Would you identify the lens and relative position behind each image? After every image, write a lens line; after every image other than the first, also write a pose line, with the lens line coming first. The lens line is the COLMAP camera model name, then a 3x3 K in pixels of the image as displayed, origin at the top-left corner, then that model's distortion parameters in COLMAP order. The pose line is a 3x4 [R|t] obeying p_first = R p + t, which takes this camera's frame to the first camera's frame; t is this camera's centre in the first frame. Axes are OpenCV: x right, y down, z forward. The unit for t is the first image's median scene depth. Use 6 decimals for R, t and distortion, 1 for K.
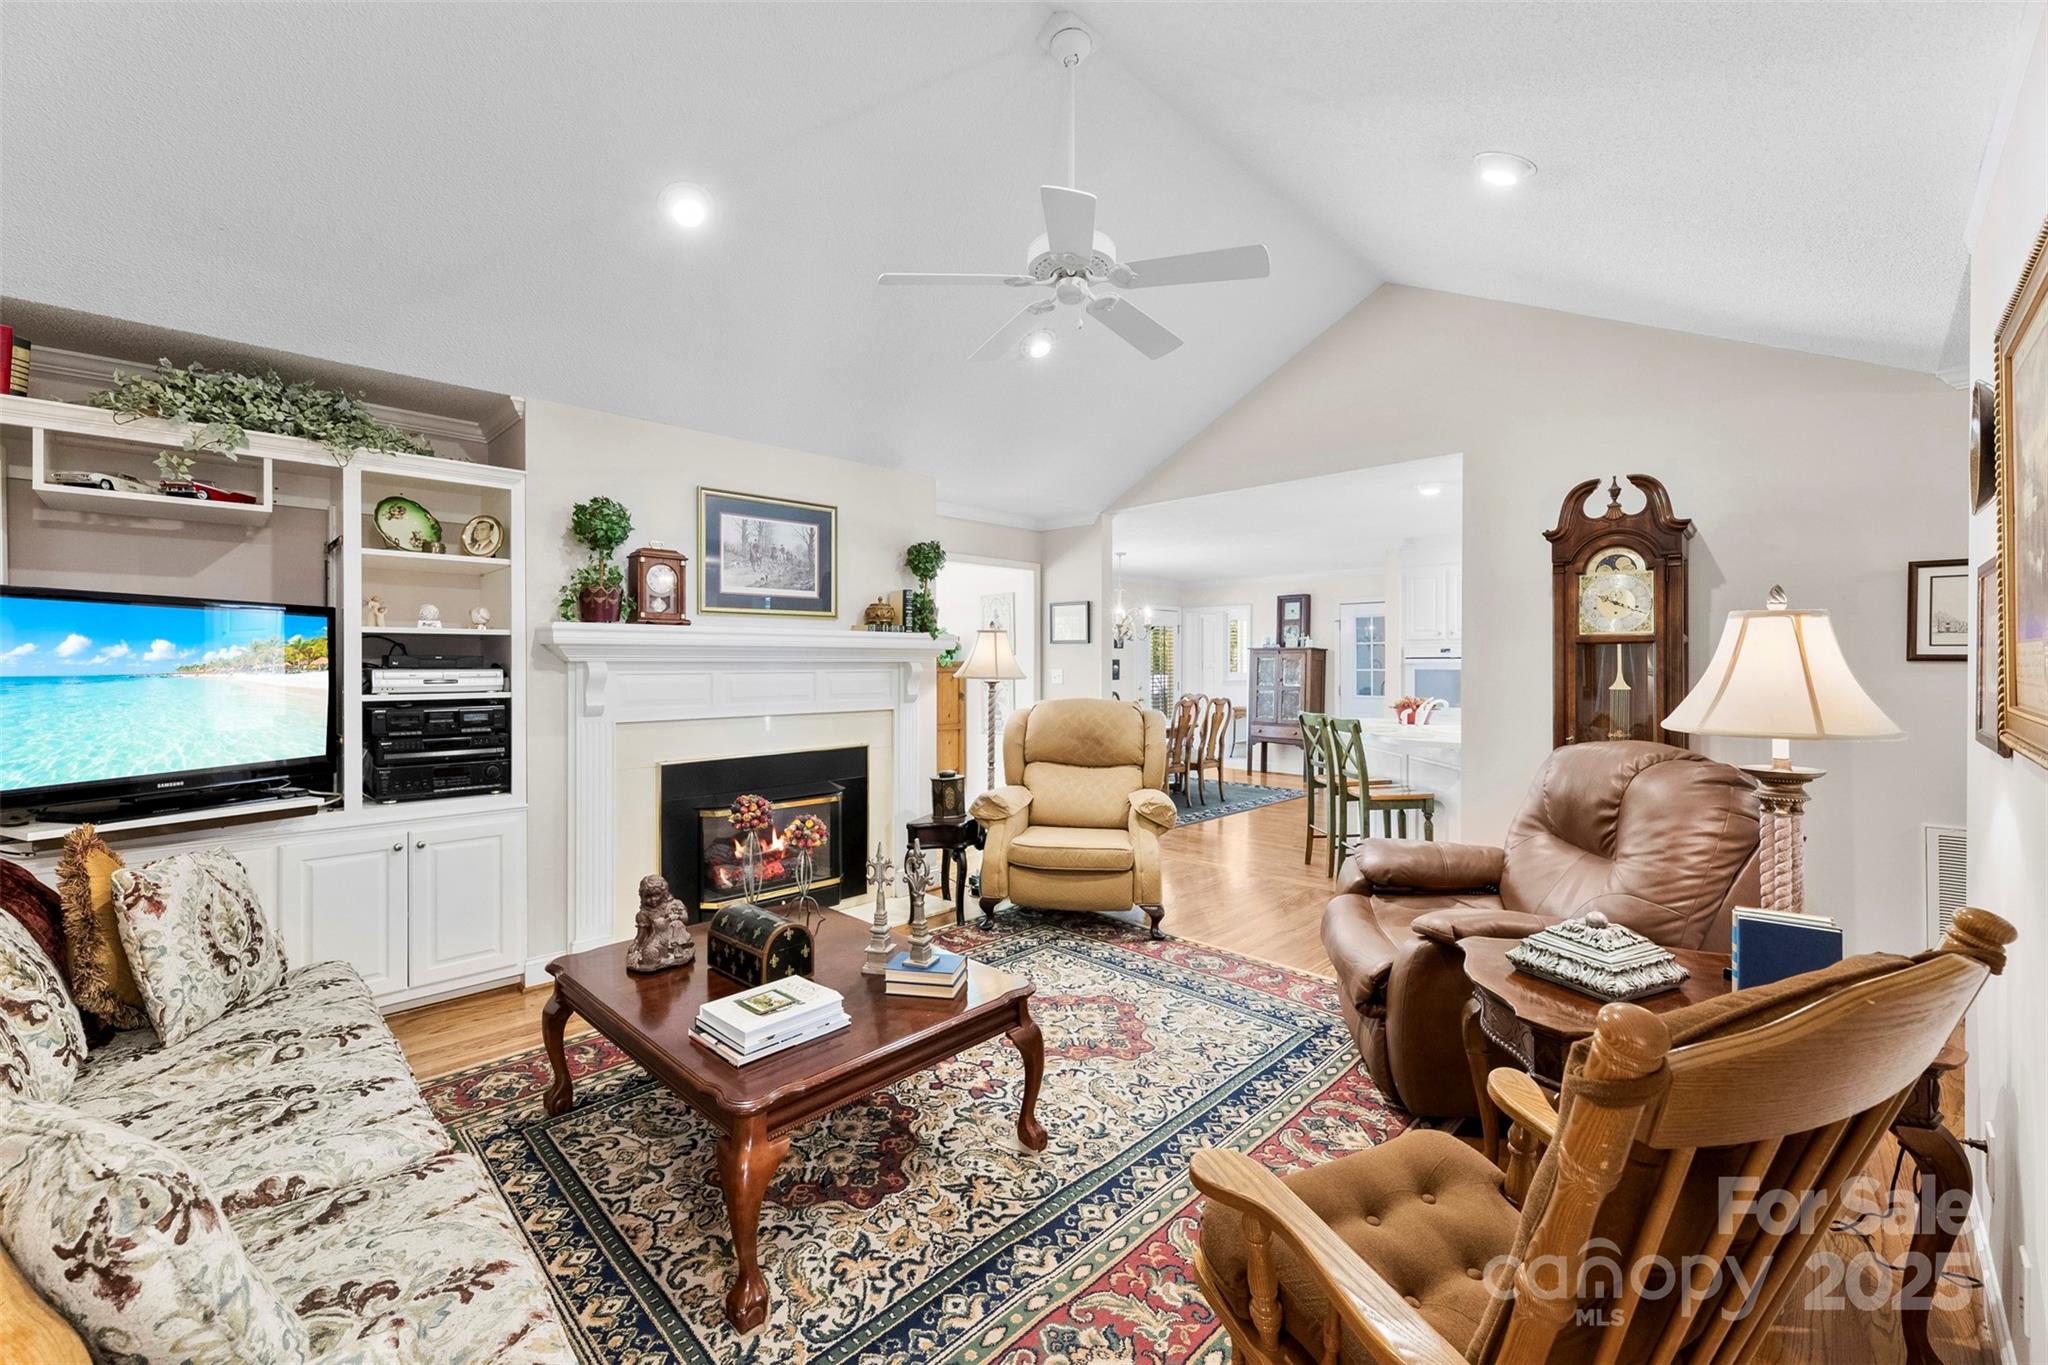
lens RADIAL K [[825.8, 0, 1023.8], [0, 825.8, 674.5], [0, 0, 1]] dist [-0.000032, -0.000037]
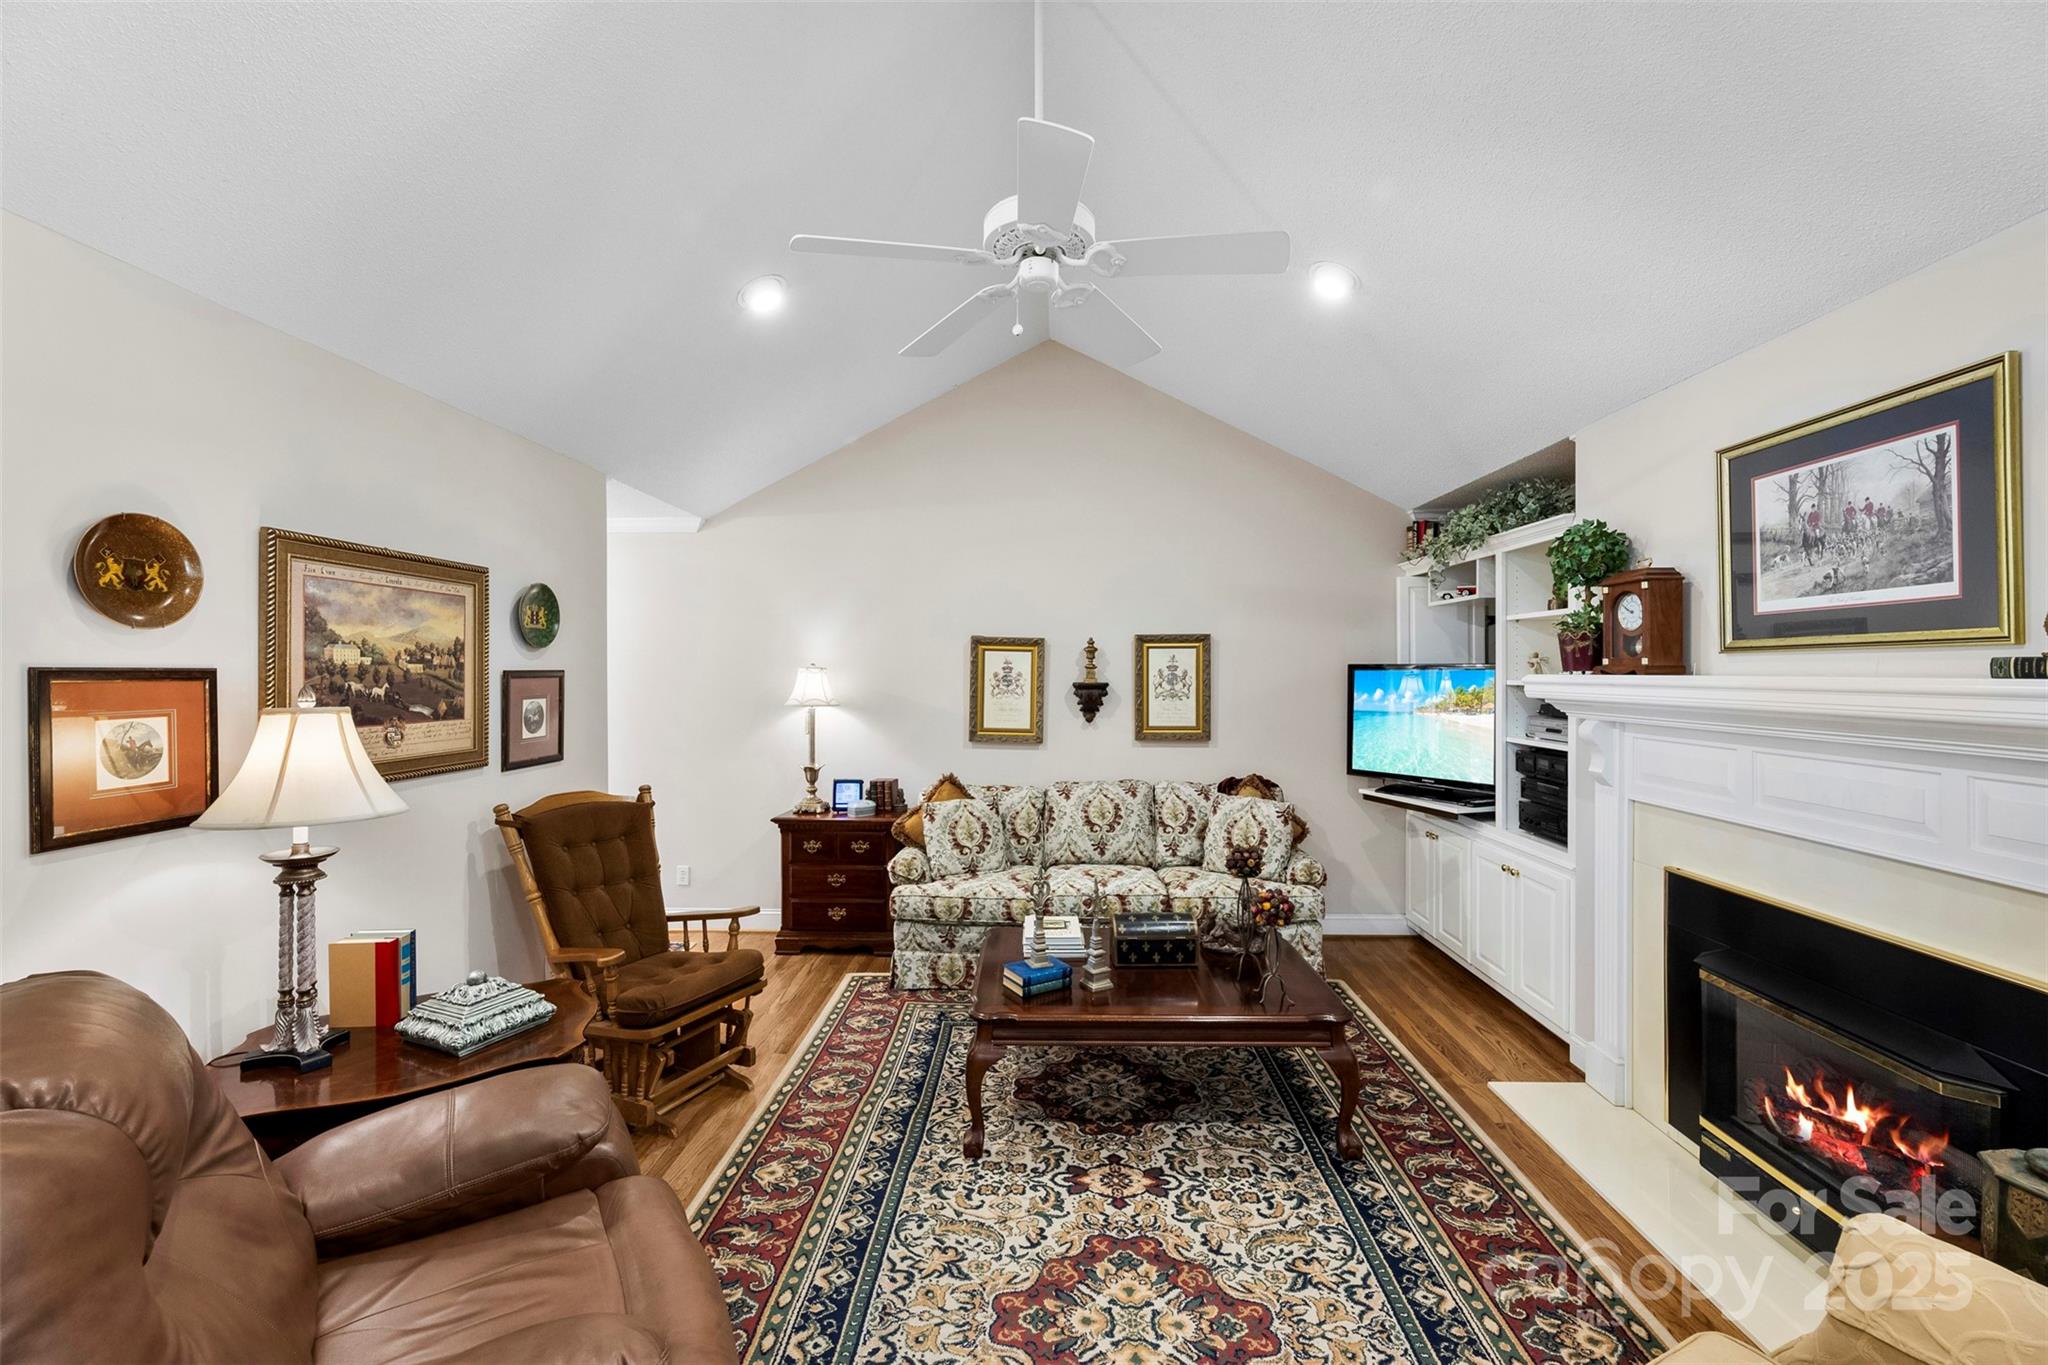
lens RADIAL K [[833.3, 0, 1024.0], [0, 833.3, 682.5], [0, 0, 1]] dist [-0.001284, -0.000417]
pose [[-0.741045, 0.014335, -0.671302, 0.438859], [-0.003680, 0.999670, 0.025410, -0.066691], [0.671445, 0.021300, -0.740748, 1.141111]]
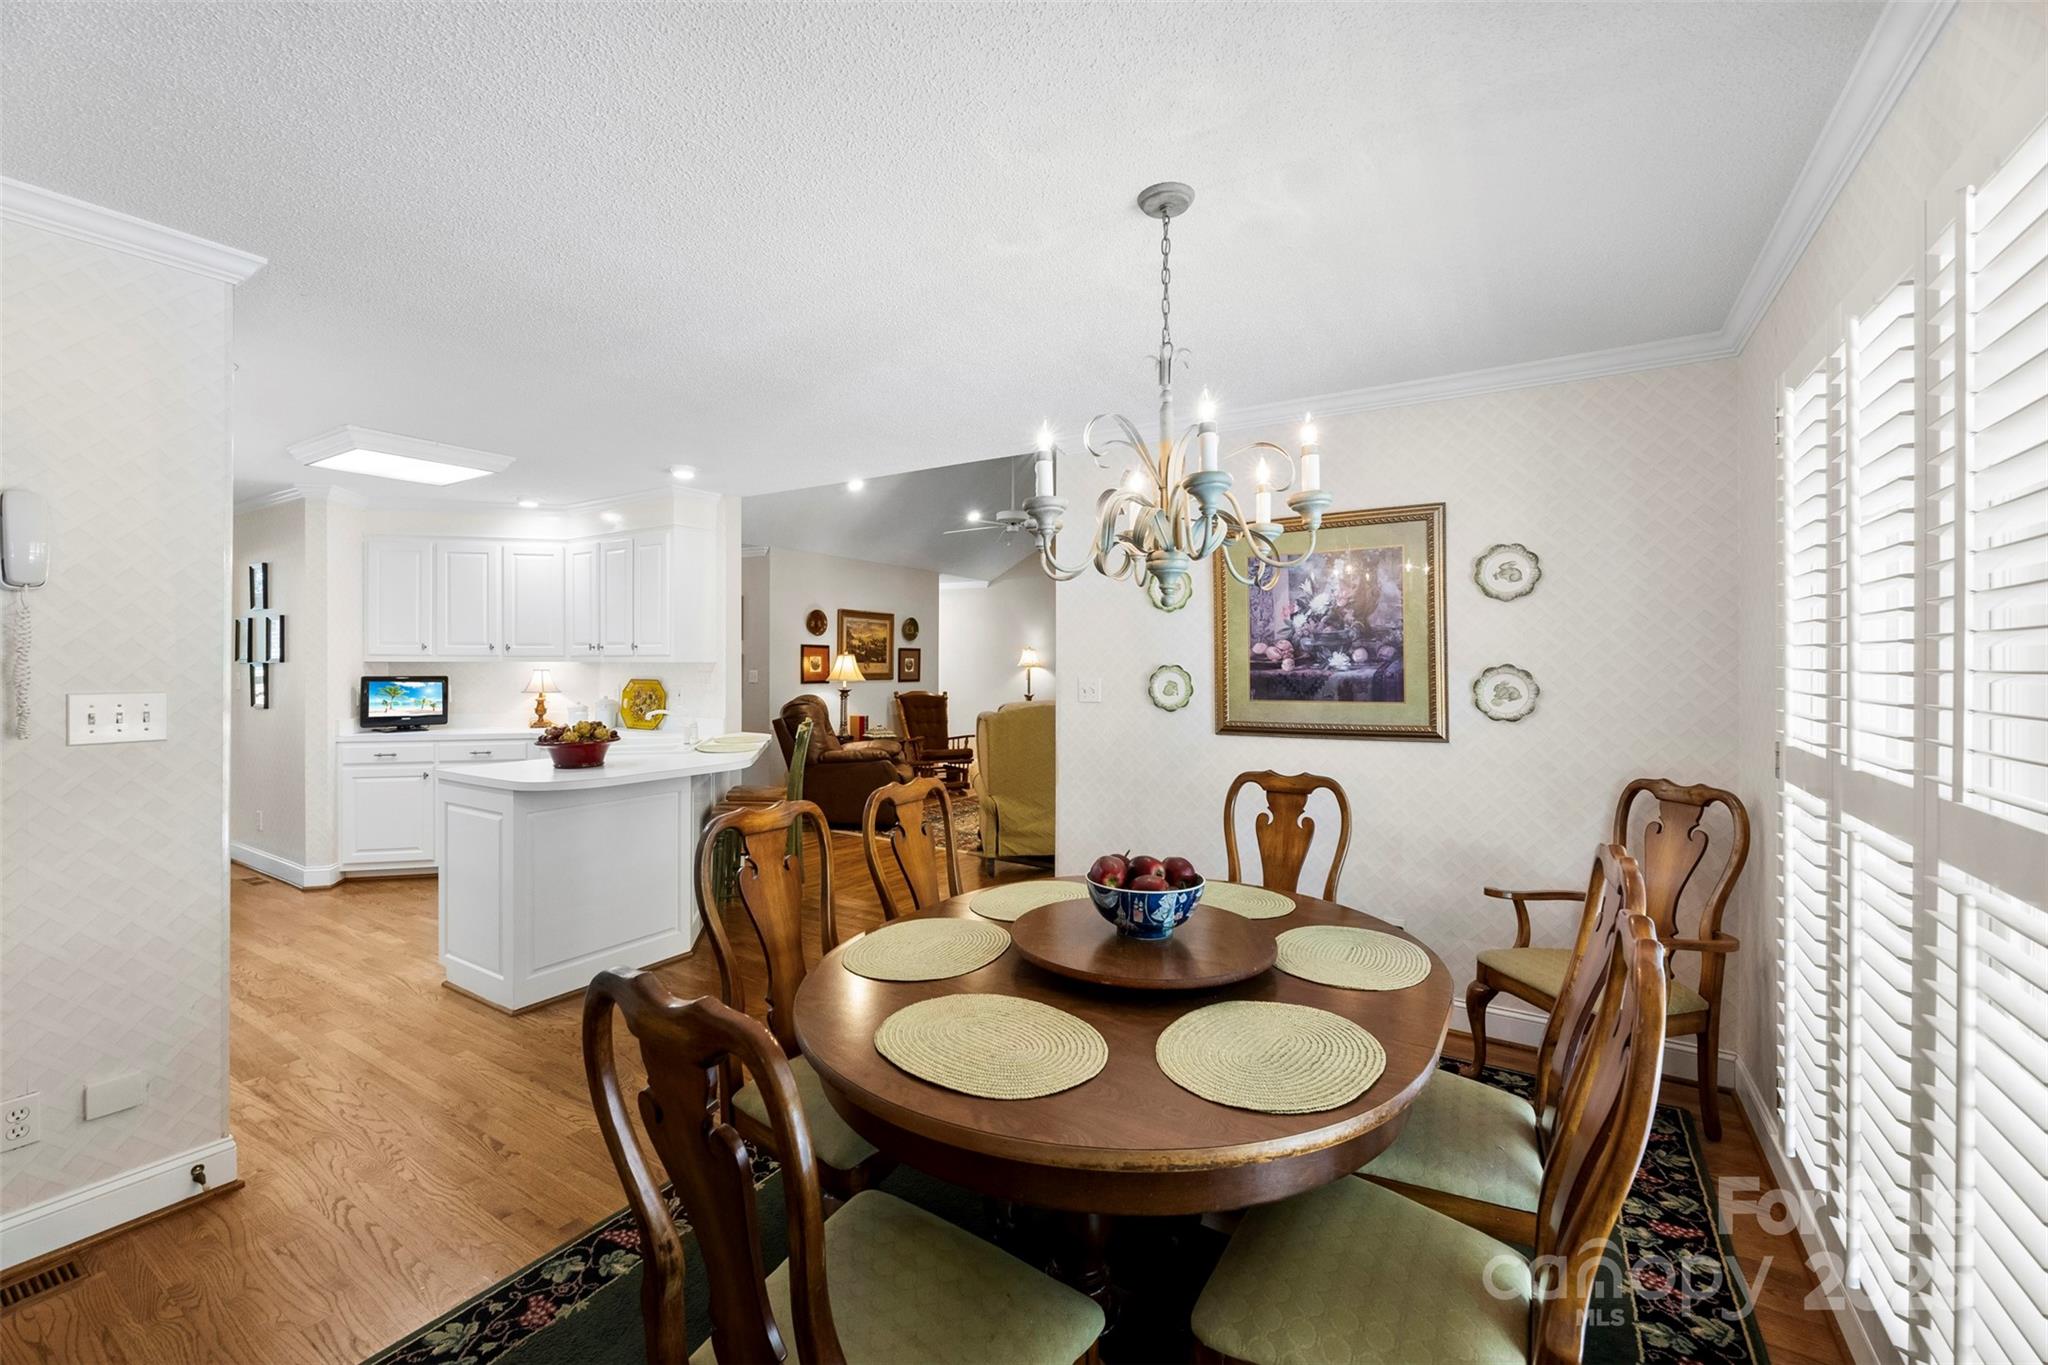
lens RADIAL K [[825.8, 0, 1023.8], [0, 825.8, 674.5], [0, 0, 1]] dist [-0.000032, -0.000037]
pose [[-0.974967, 0.002765, -0.222333, 0.449468], [-0.002091, 0.999764, 0.021603, -0.031594], [0.222341, 0.021527, -0.974731, 2.613712]]
